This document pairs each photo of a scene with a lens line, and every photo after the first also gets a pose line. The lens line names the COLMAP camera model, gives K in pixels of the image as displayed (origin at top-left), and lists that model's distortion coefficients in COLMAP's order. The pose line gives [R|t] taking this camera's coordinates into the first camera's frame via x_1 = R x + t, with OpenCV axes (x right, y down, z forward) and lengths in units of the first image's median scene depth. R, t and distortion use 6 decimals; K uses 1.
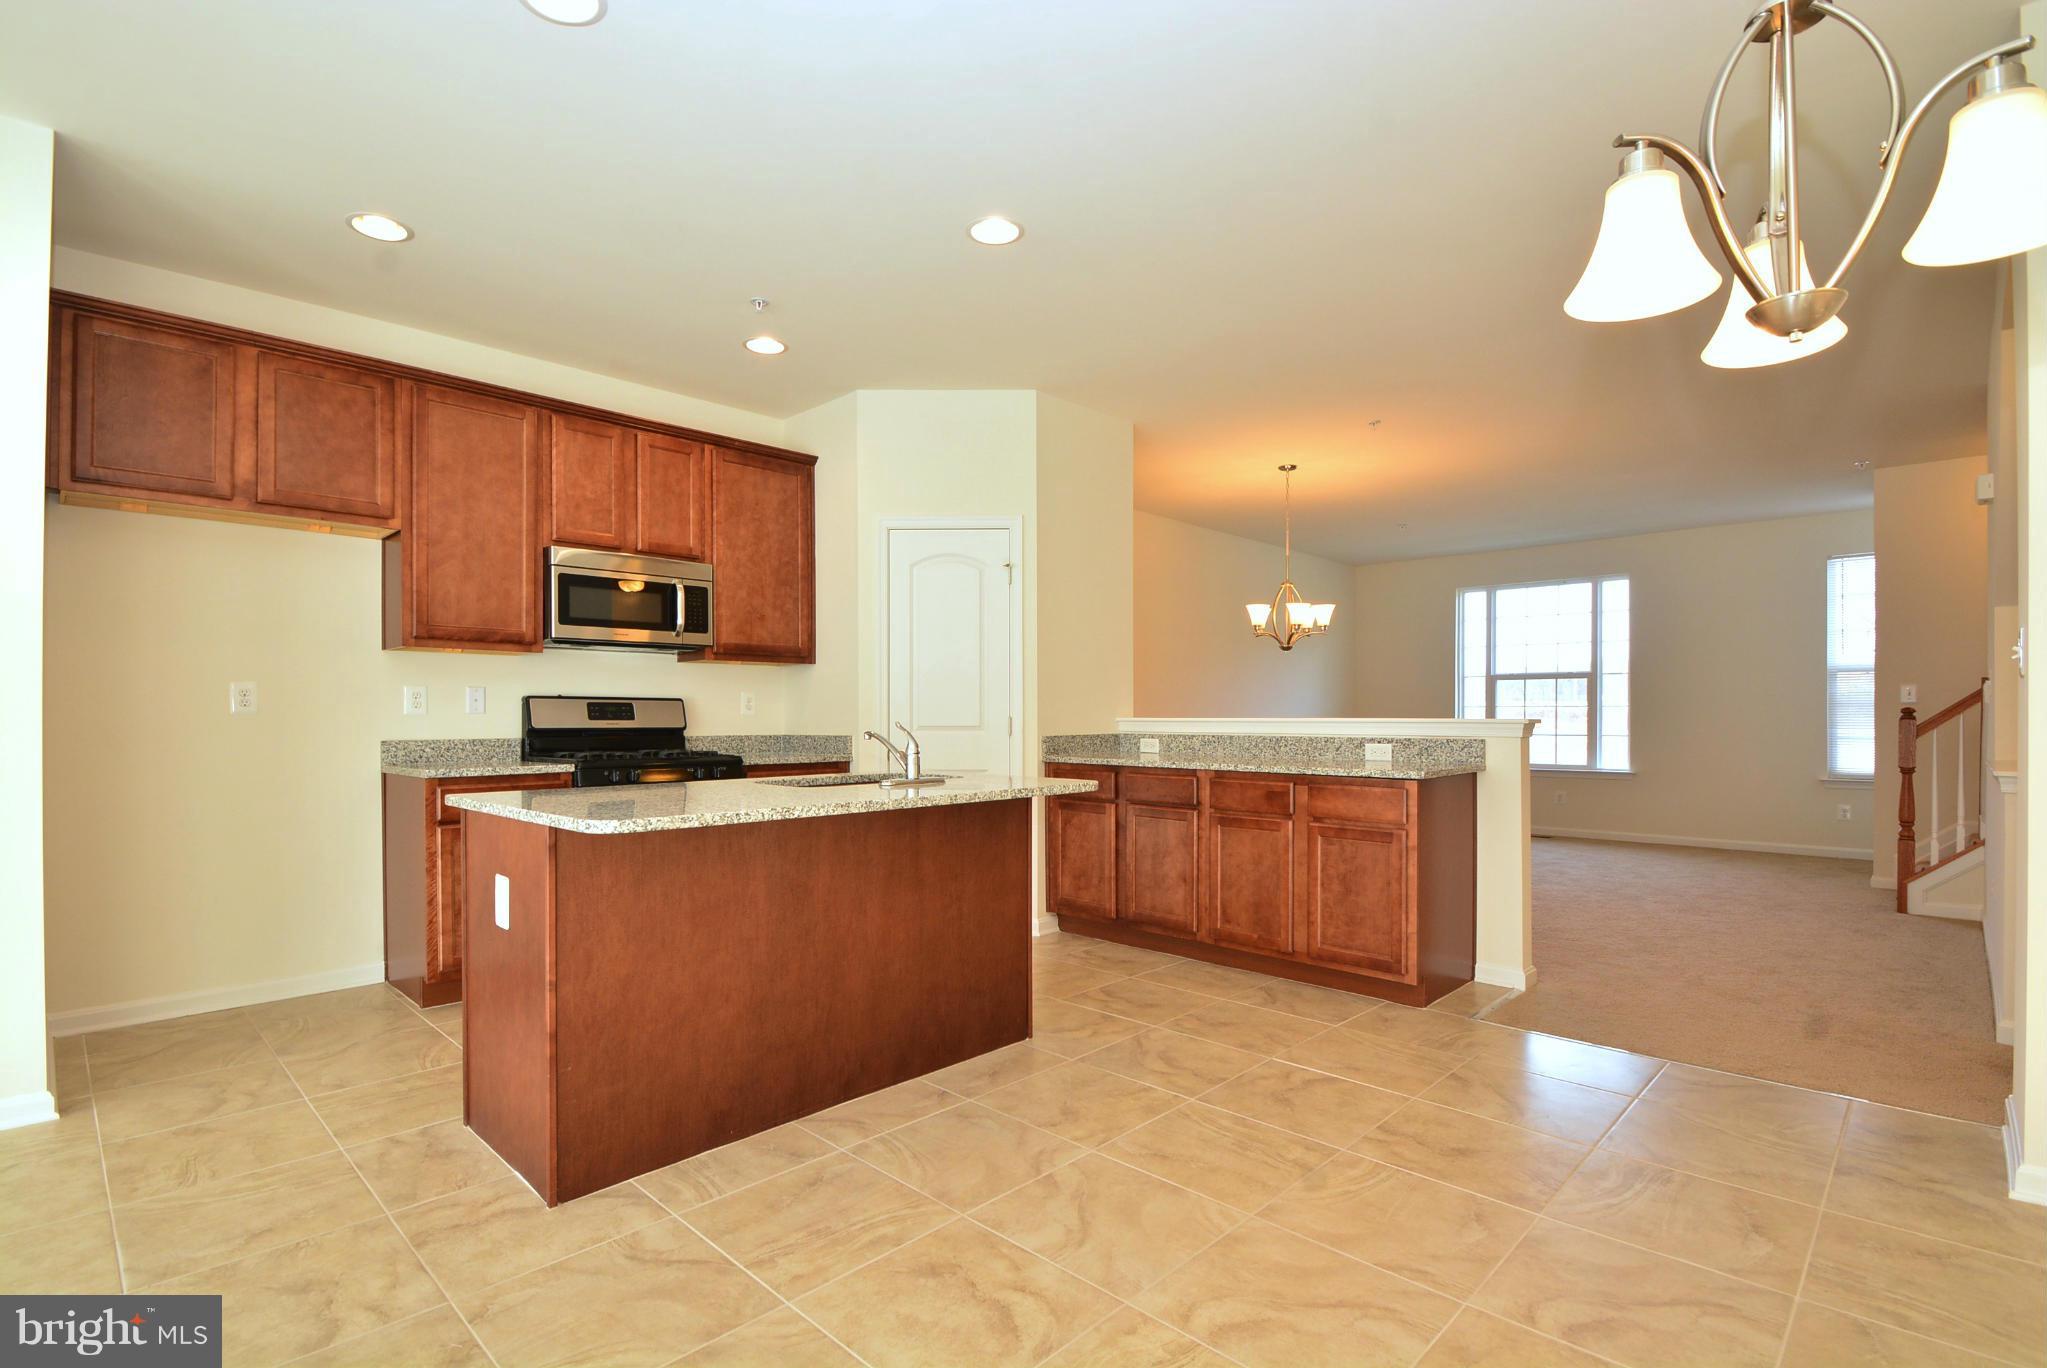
lens RADIAL K [[964.1, 0, 992.1], [0, 964.1, 720.2], [0, 0, 1]] dist [0.009387, -0.017358]
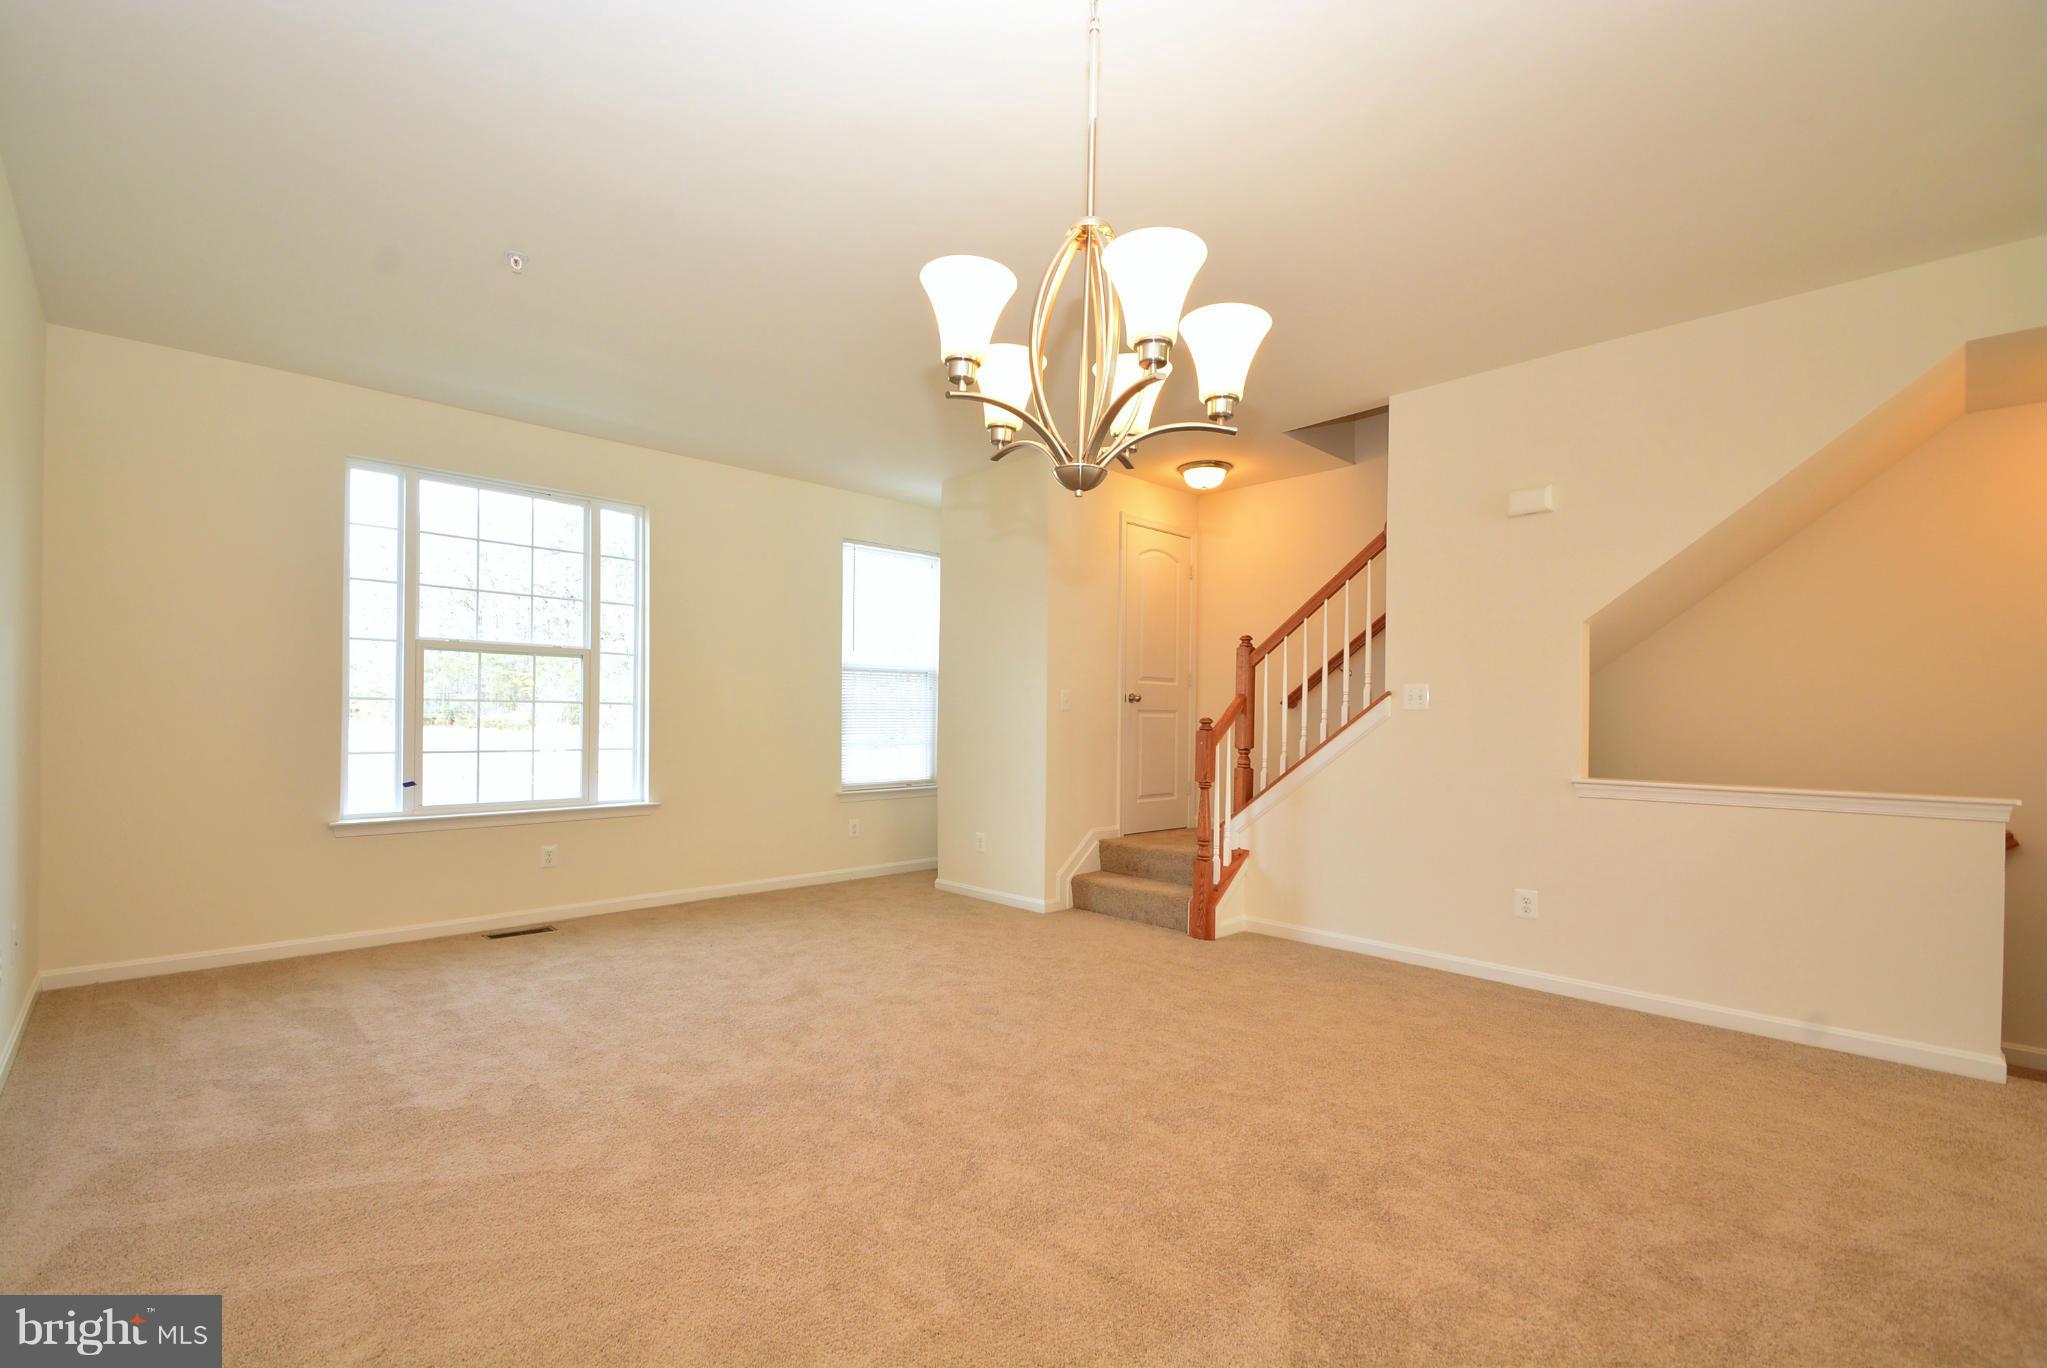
lens RADIAL K [[898.6, 0, 993.3], [0, 898.6, 716.4], [0, 0, 1]] dist [0.011621, -0.013141]
pose [[0.028258, 0.002781, 0.999597, 0.092460], [-0.007328, 0.999970, -0.002575, -0.013872], [-0.999574, -0.007252, 0.028277, 1.557756]]
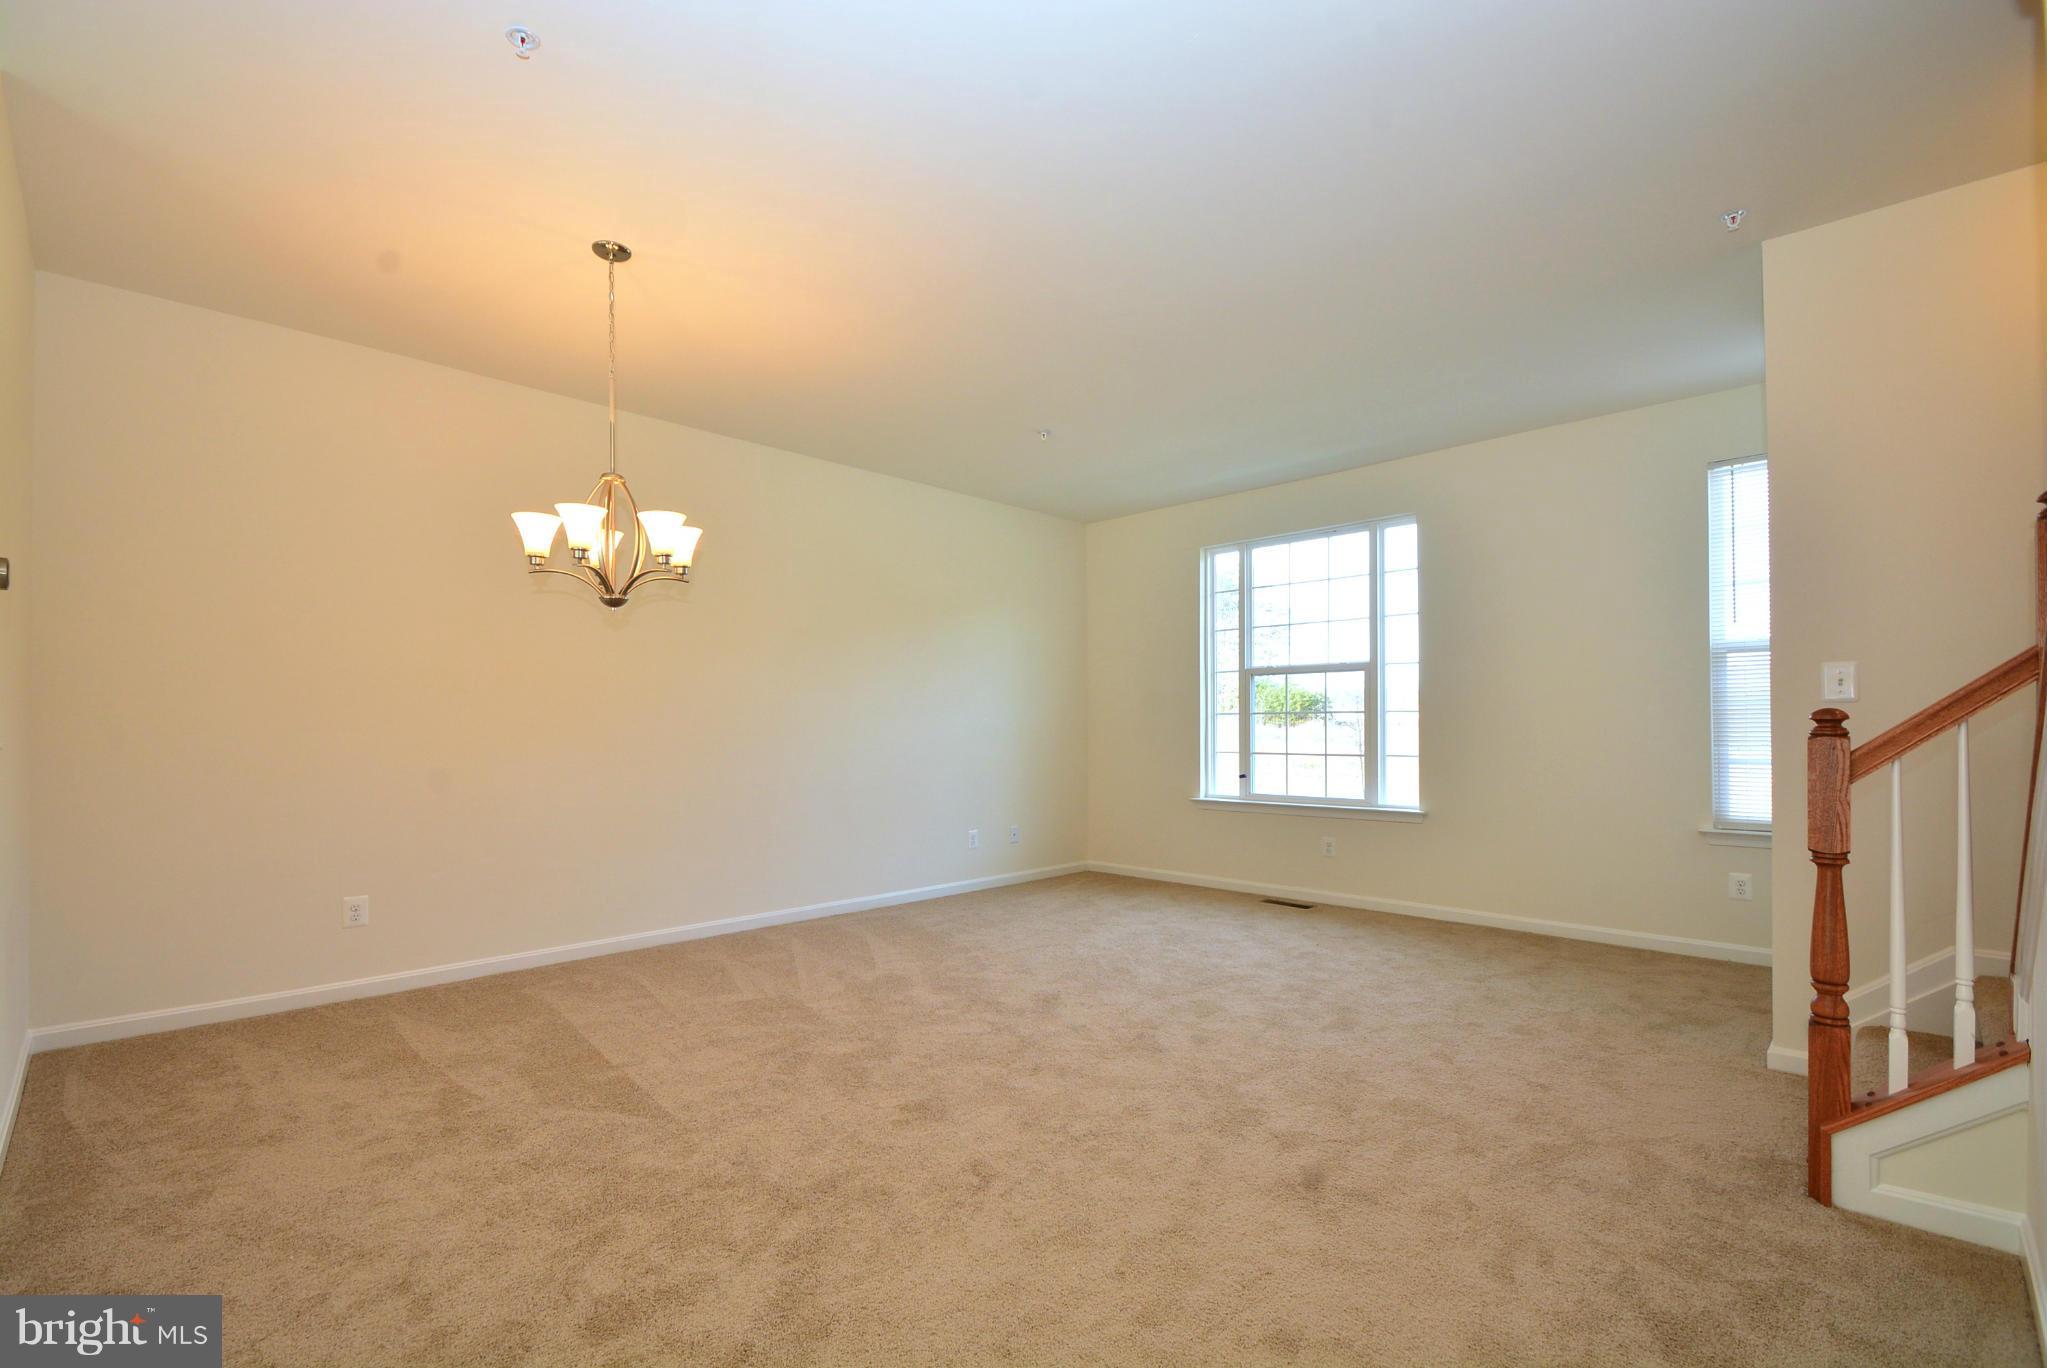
lens RADIAL K [[898.6, 0, 993.3], [0, 898.6, 716.4], [0, 0, 1]] dist [0.011621, -0.013141]
pose [[0.999977, -0.004117, -0.005466, 0.778821], [0.004038, 0.999888, -0.014405, -0.007893], [0.005524, 0.014383, 0.999881, 0.795051]]
